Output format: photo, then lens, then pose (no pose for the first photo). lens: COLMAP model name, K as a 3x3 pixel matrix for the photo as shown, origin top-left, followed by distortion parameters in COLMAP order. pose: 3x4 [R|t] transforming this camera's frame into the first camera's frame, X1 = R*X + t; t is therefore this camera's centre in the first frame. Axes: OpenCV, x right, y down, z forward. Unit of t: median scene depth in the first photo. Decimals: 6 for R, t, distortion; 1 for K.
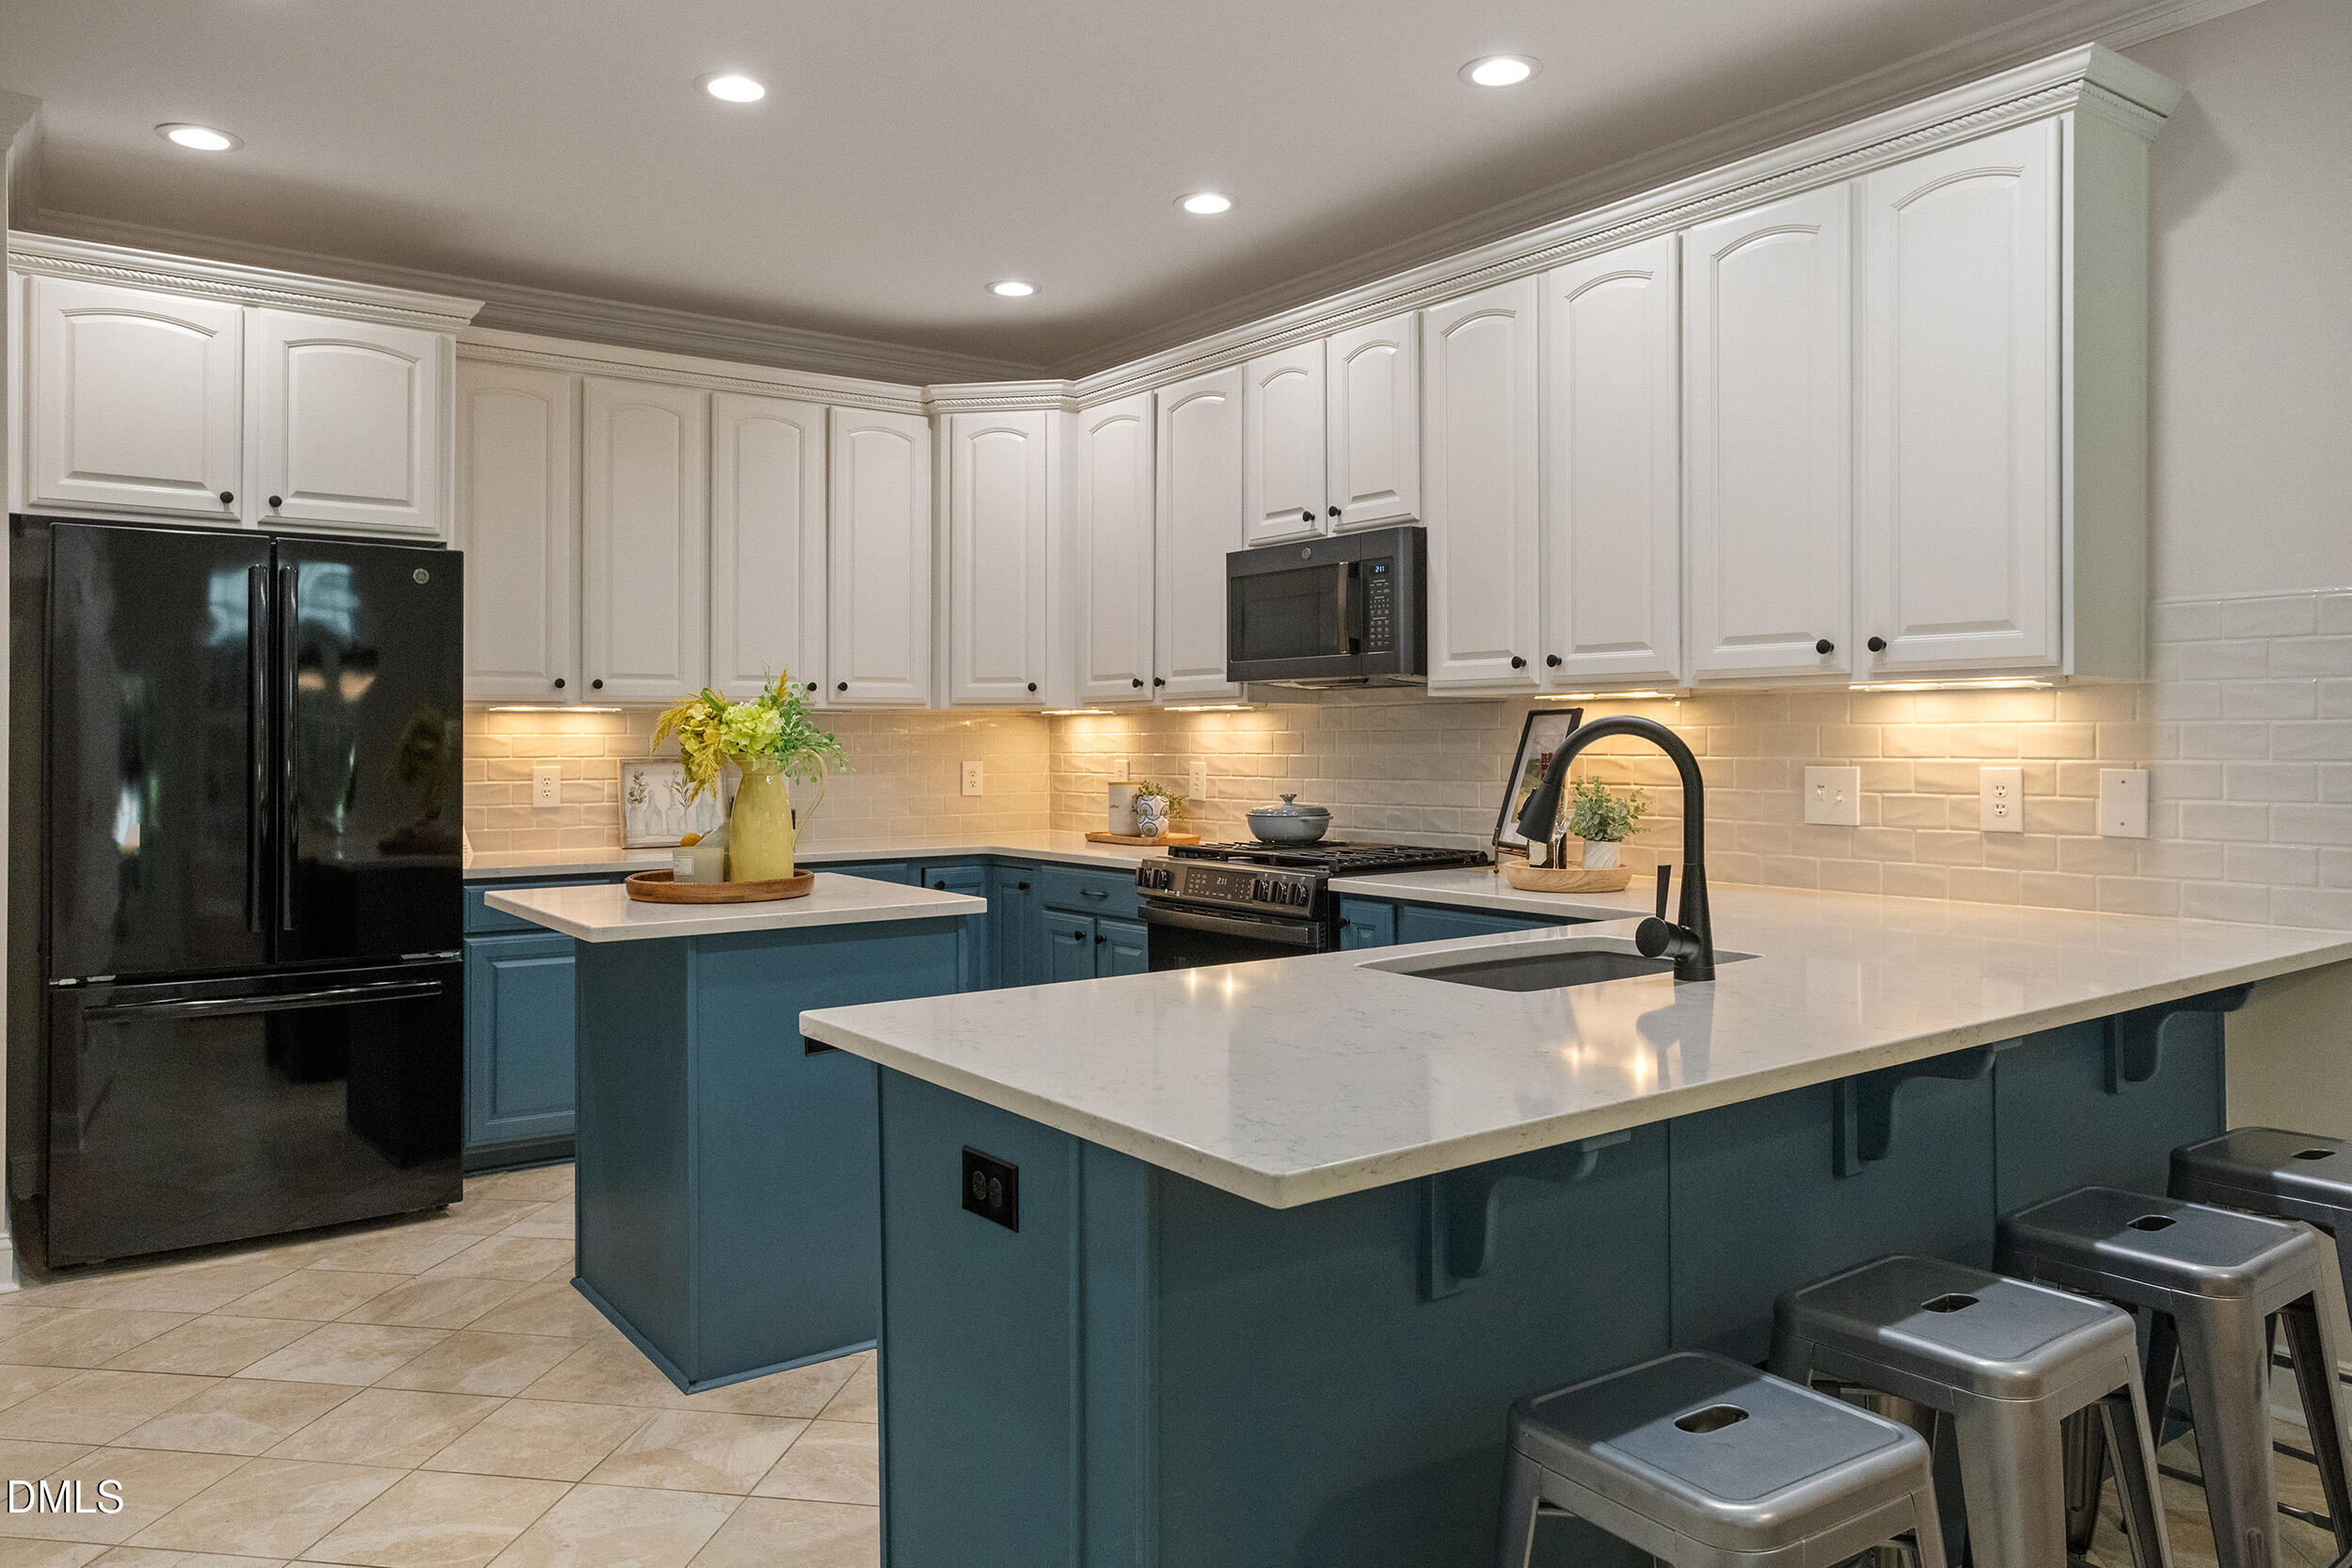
lens RADIAL K [[1643.3, 0, 1176.7], [0, 1643.3, 770.4], [0, 0, 1]] dist [-0.046141, -0.000570]
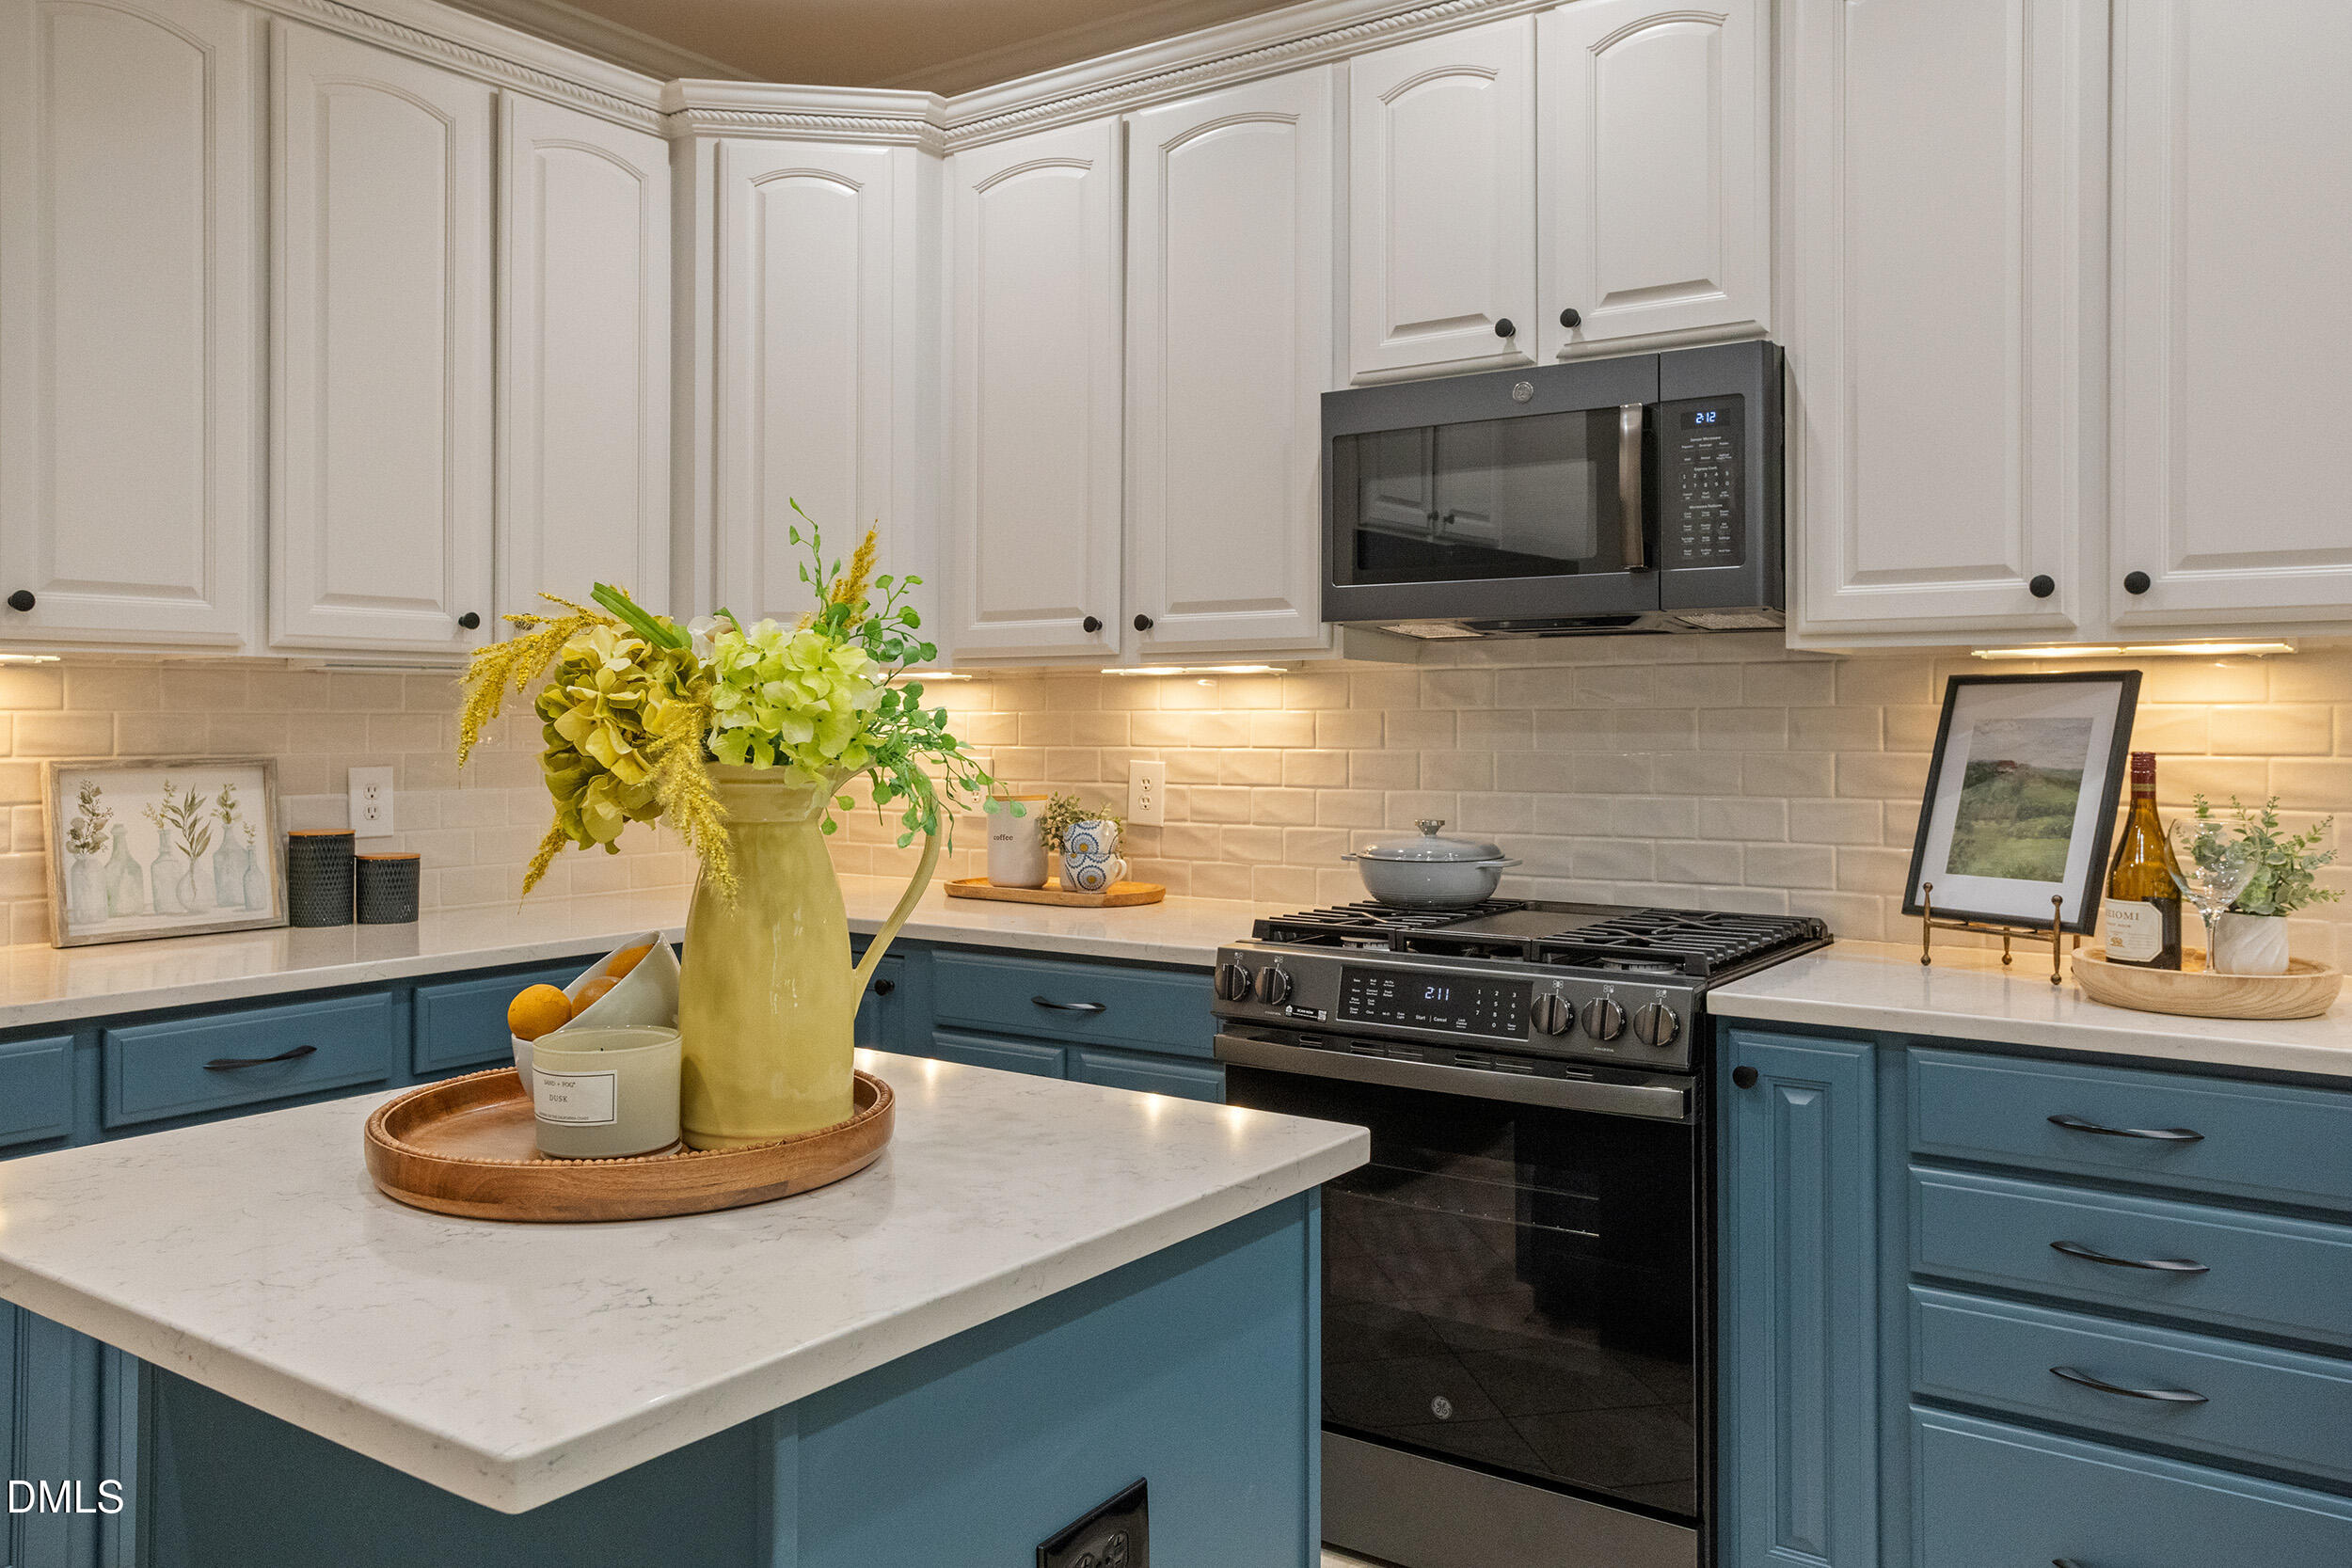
lens RADIAL K [[1821.9, 0, 1165.1], [0, 1821.9, 731.4], [0, 0, 1]] dist [0.000538, 0.011009]
pose [[0.950728, 0.000196, 0.310025, -0.214131], [0.003563, 0.999927, -0.011559, -0.009335], [-0.310005, 0.012094, 0.950658, 0.423857]]
